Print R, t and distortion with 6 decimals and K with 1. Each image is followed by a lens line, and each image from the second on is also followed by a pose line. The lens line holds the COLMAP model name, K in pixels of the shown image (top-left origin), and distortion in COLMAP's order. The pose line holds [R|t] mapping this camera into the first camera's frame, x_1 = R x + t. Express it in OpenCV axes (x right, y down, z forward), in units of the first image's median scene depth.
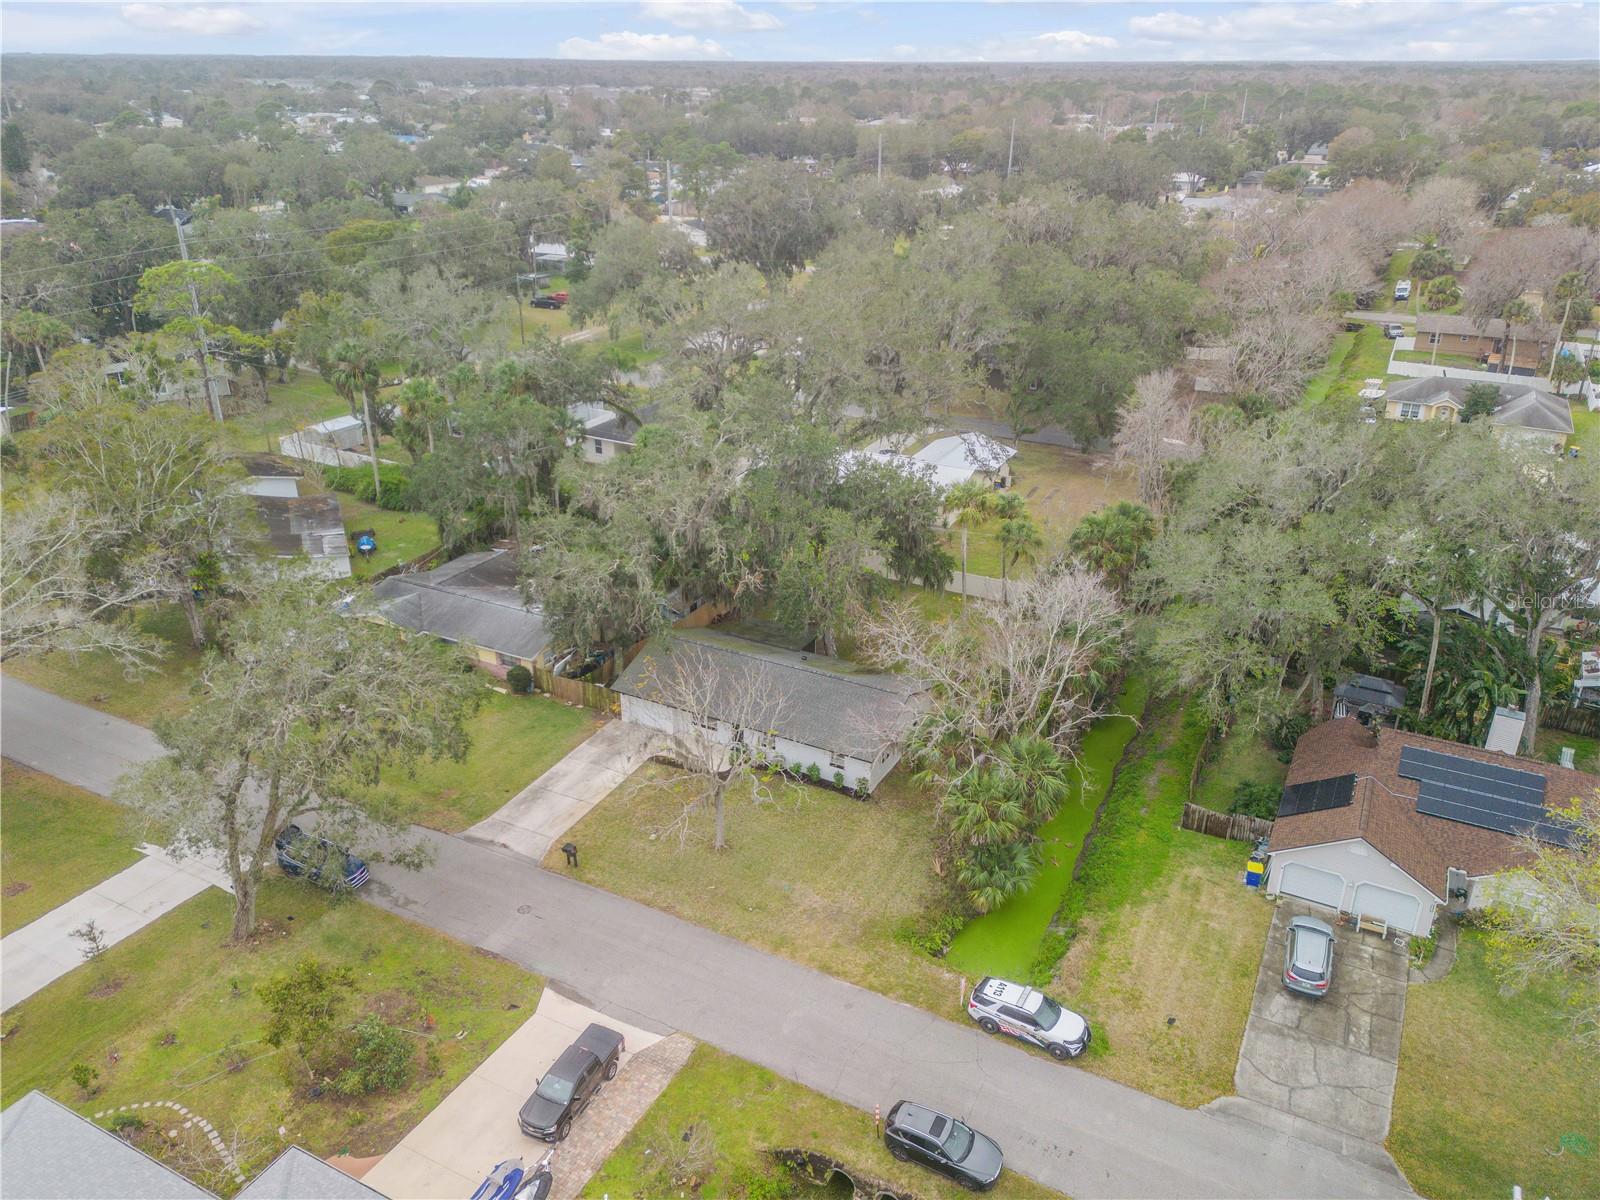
lens RADIAL K [[1196.4, 0, 800.0], [0, 1196.4, 600.0], [0, 0, 1]] dist [0.077775, -0.001029]
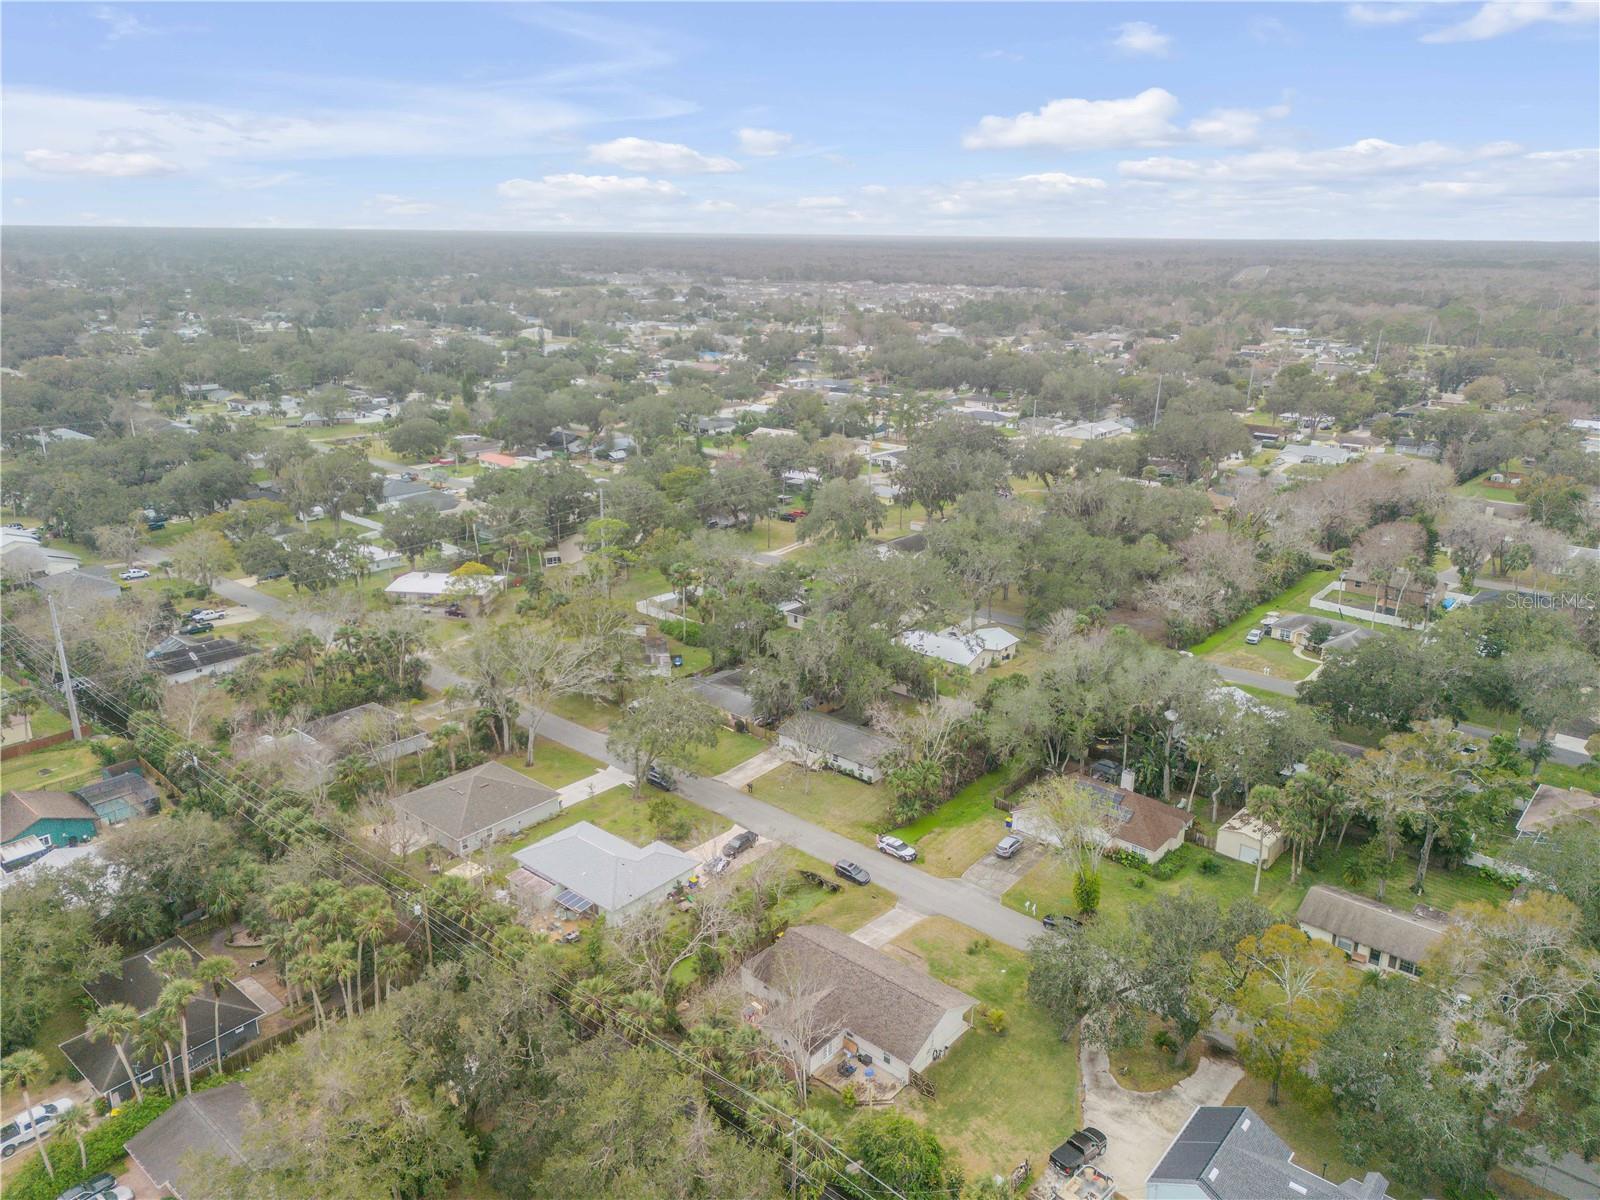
lens RADIAL K [[1143.6, 0, 803.3], [0, 1143.6, 619.0], [0, 0, 1]] dist [0.061765, -0.057912]
pose [[0.976450, 0.076422, -0.201755, 0.359878], [-0.095791, 0.991500, -0.088041, 0.049941], [0.193312, 0.105294, 0.975471, -1.310500]]
